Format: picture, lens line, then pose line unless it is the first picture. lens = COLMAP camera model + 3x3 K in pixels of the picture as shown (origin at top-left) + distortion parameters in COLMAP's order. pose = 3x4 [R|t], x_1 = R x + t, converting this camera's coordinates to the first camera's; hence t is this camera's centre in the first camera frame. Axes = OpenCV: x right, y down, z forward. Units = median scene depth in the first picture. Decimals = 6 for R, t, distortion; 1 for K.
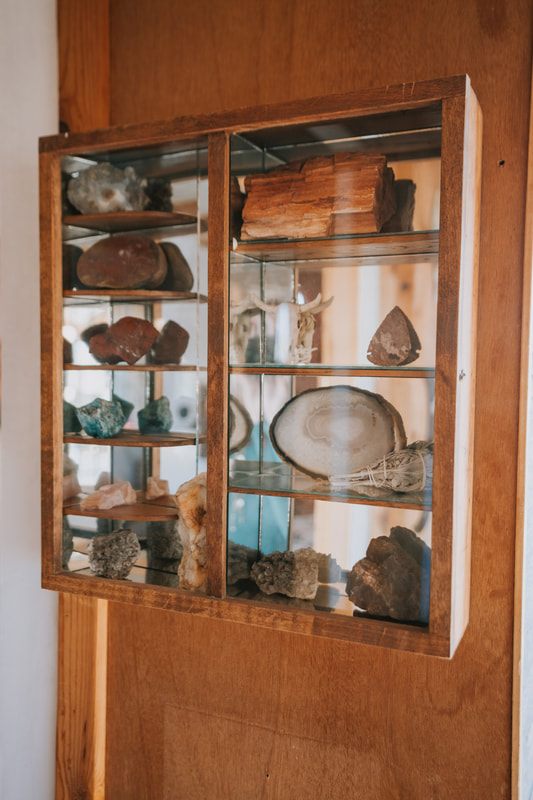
lens RADIAL K [[687.2, 0, 271.6], [0, 687.2, 404.1], [0, 0, 1]] dist [0.044080, 0.003750]
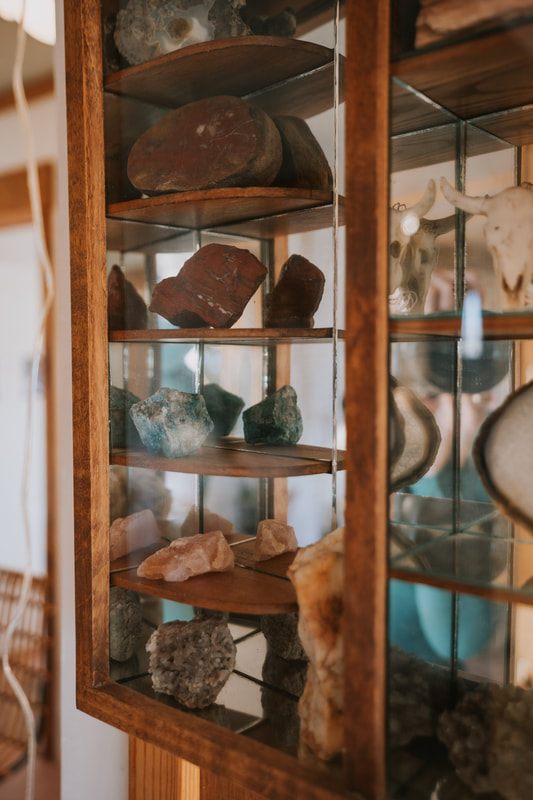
lens RADIAL K [[687.2, 0, 271.6], [0, 687.2, 404.1], [0, 0, 1]] dist [0.044080, 0.003750]
pose [[0.964990, -0.000477, -0.262288, -0.013573], [0.002090, 0.999981, 0.005873, 0.001373], [0.262280, -0.006216, 0.964972, 0.469566]]
